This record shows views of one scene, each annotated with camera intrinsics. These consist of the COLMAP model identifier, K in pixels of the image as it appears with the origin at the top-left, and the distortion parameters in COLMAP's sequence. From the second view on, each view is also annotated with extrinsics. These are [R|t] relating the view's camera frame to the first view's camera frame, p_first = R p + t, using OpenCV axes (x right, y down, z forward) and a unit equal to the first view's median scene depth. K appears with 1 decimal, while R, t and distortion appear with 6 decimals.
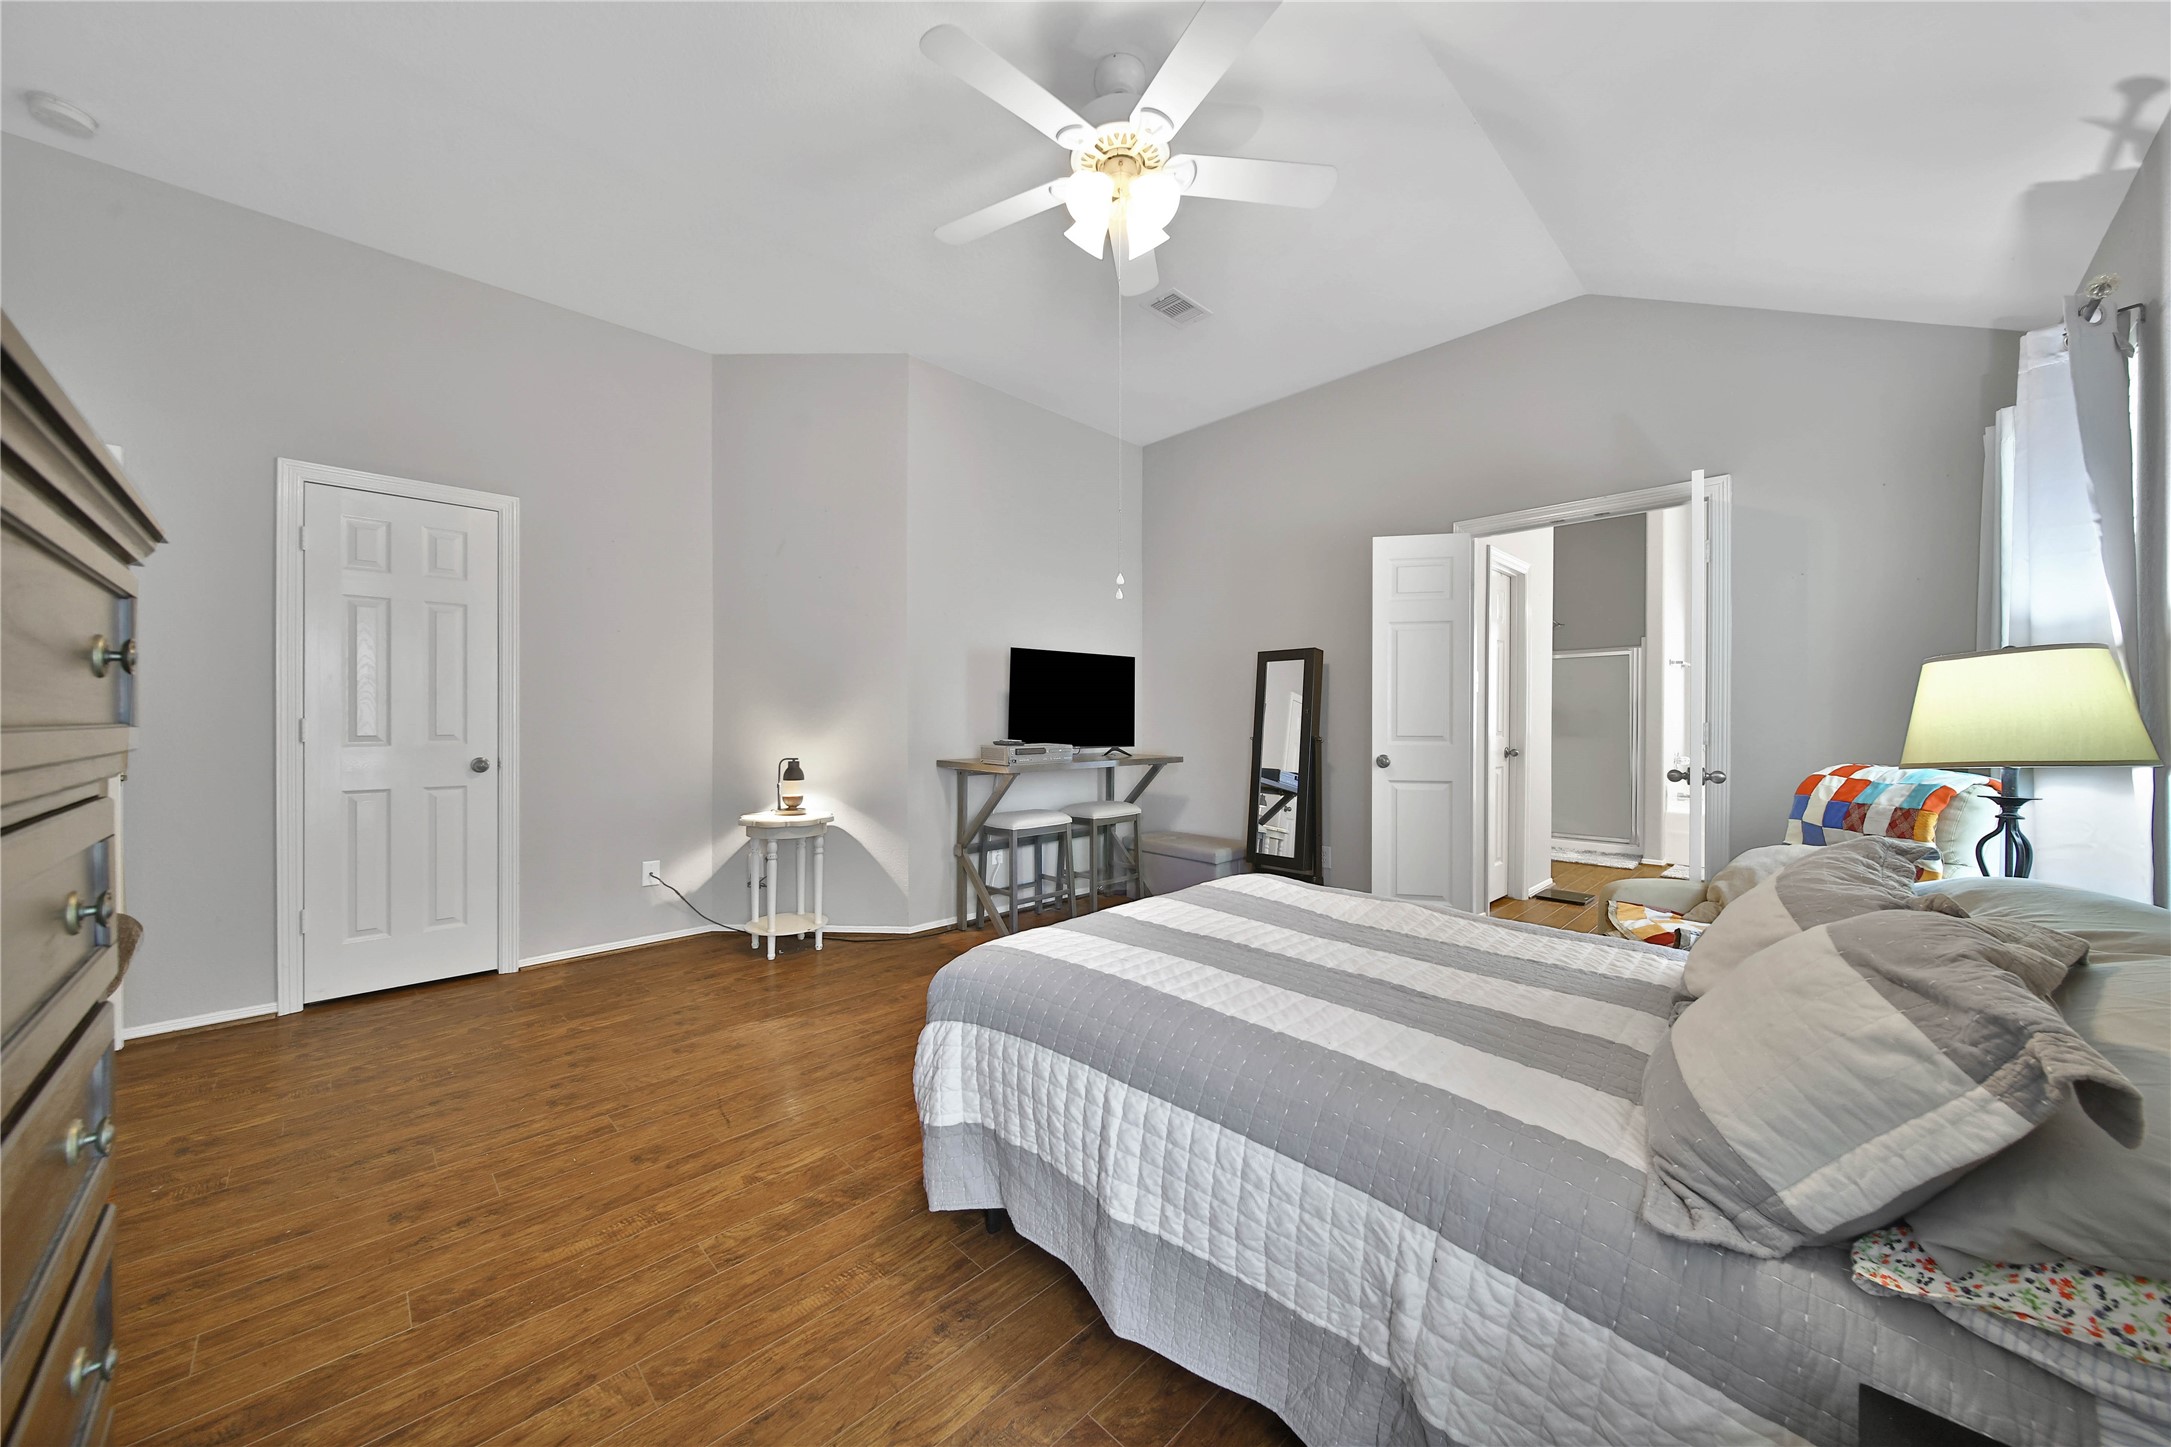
lens RADIAL K [[767.8, 0, 1087.1], [0, 767.8, 727.8], [0, 0, 1]] dist [-0.001563, -0.000203]
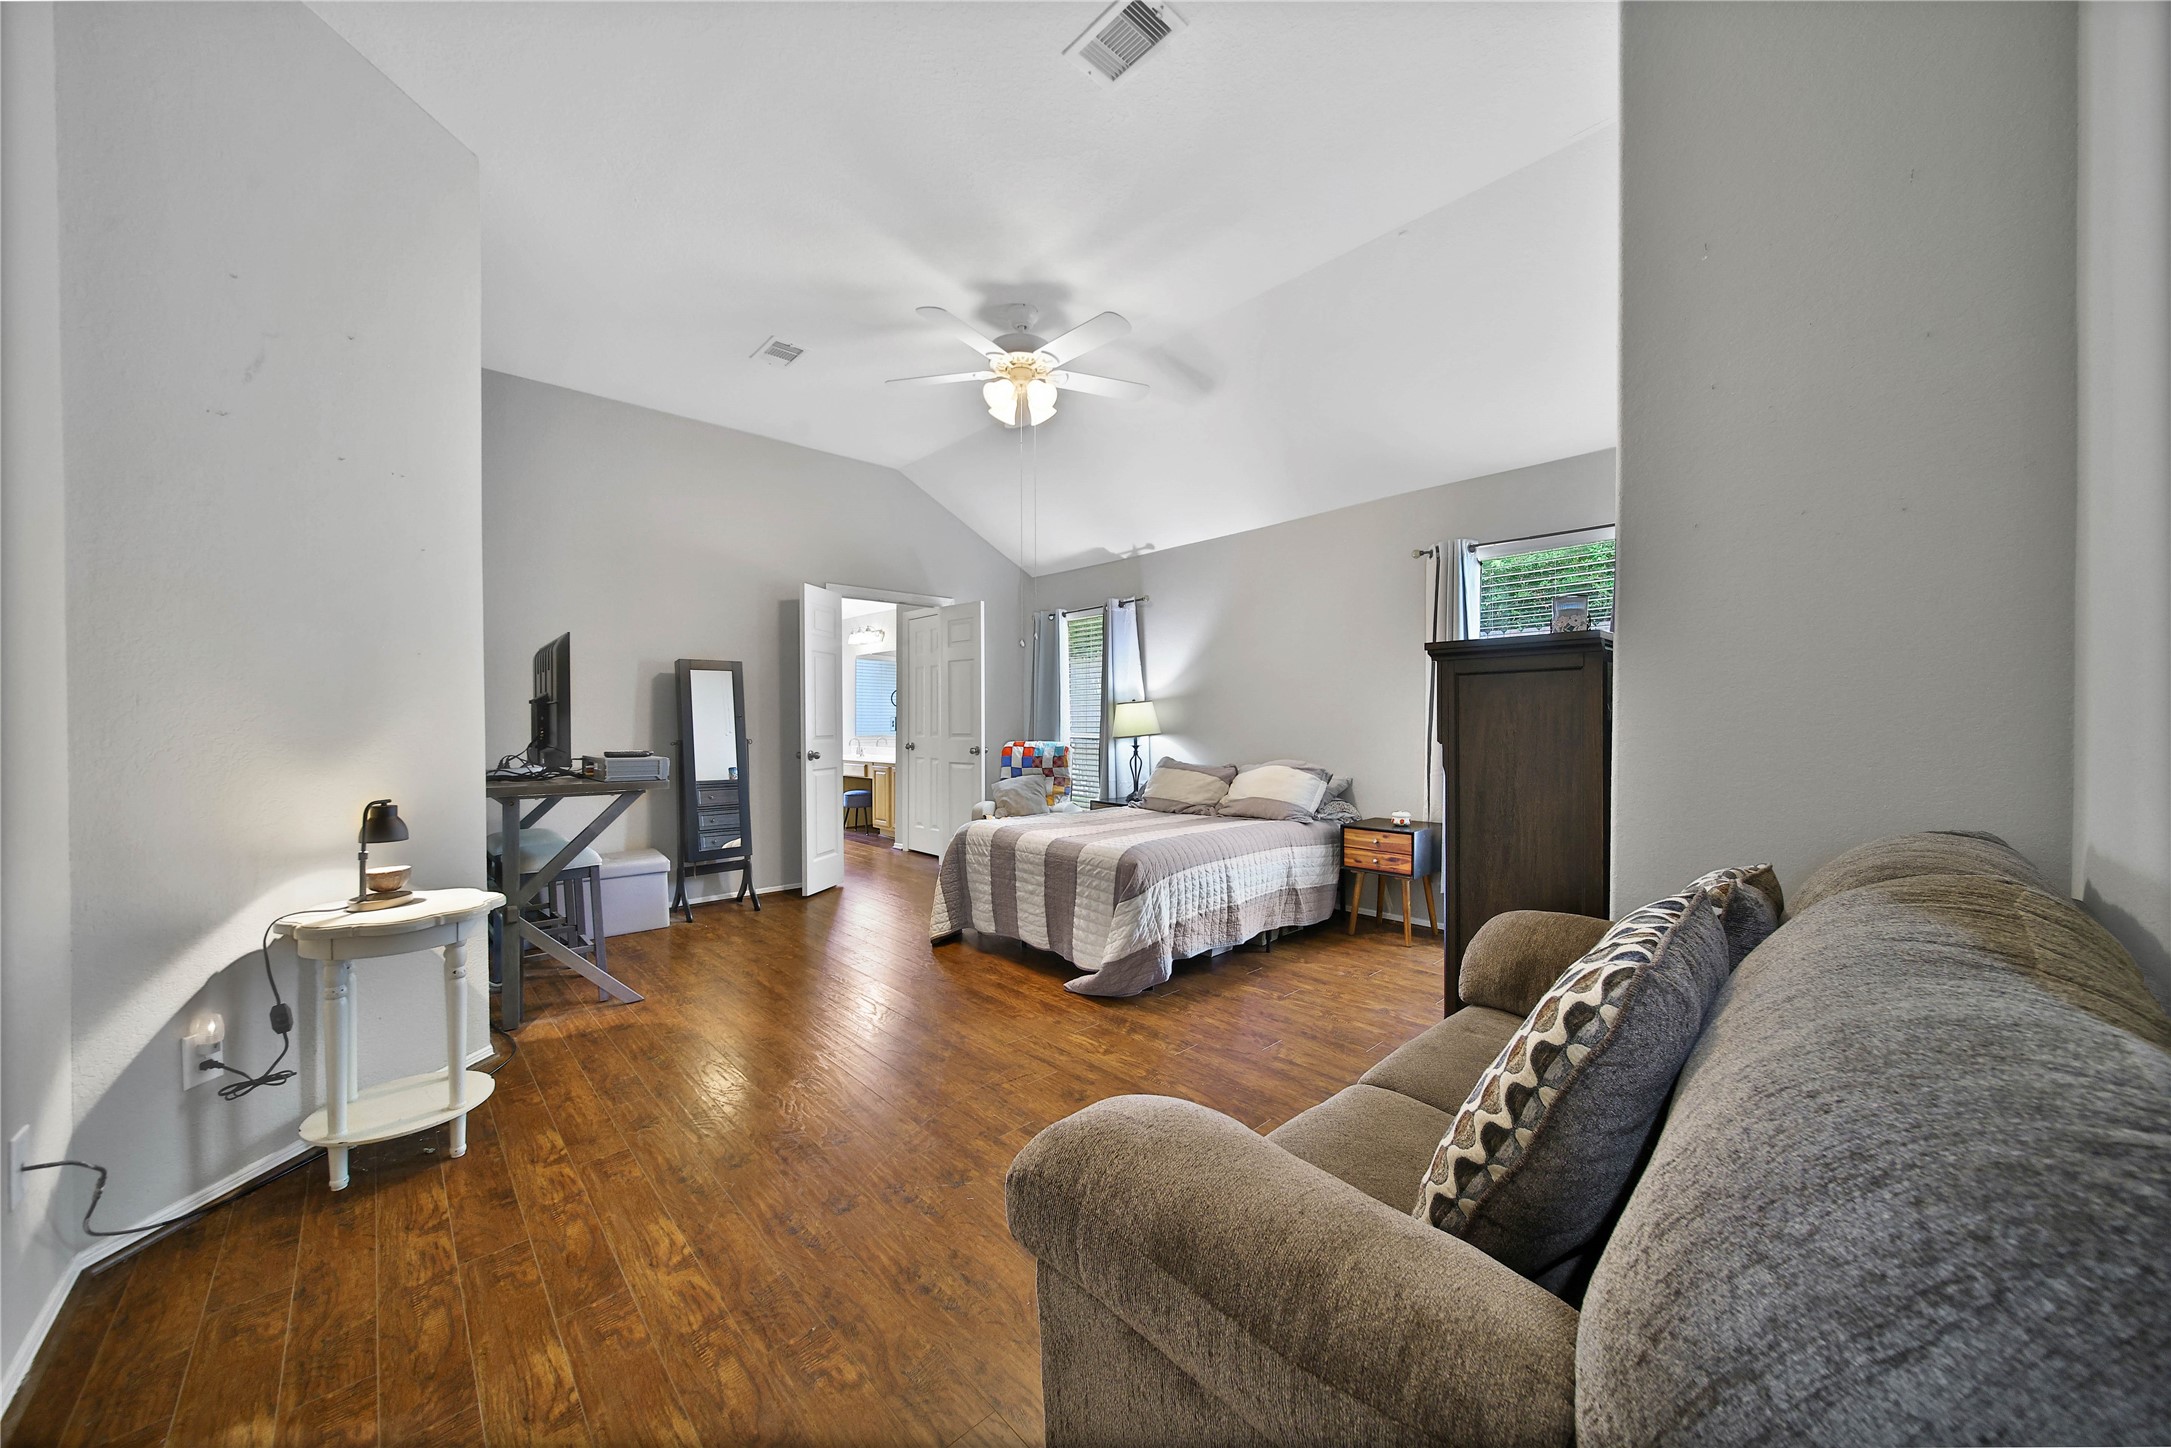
lens RADIAL K [[761.7, 0, 1089.3], [0, 761.7, 733.6], [0, 0, 1]] dist [0.000808, 0.000001]
pose [[0.017536, -0.016265, 0.999714, -1.340780], [0.015998, 0.999744, 0.015985, -0.011012], [-0.999718, 0.015713, 0.017792, 0.737194]]
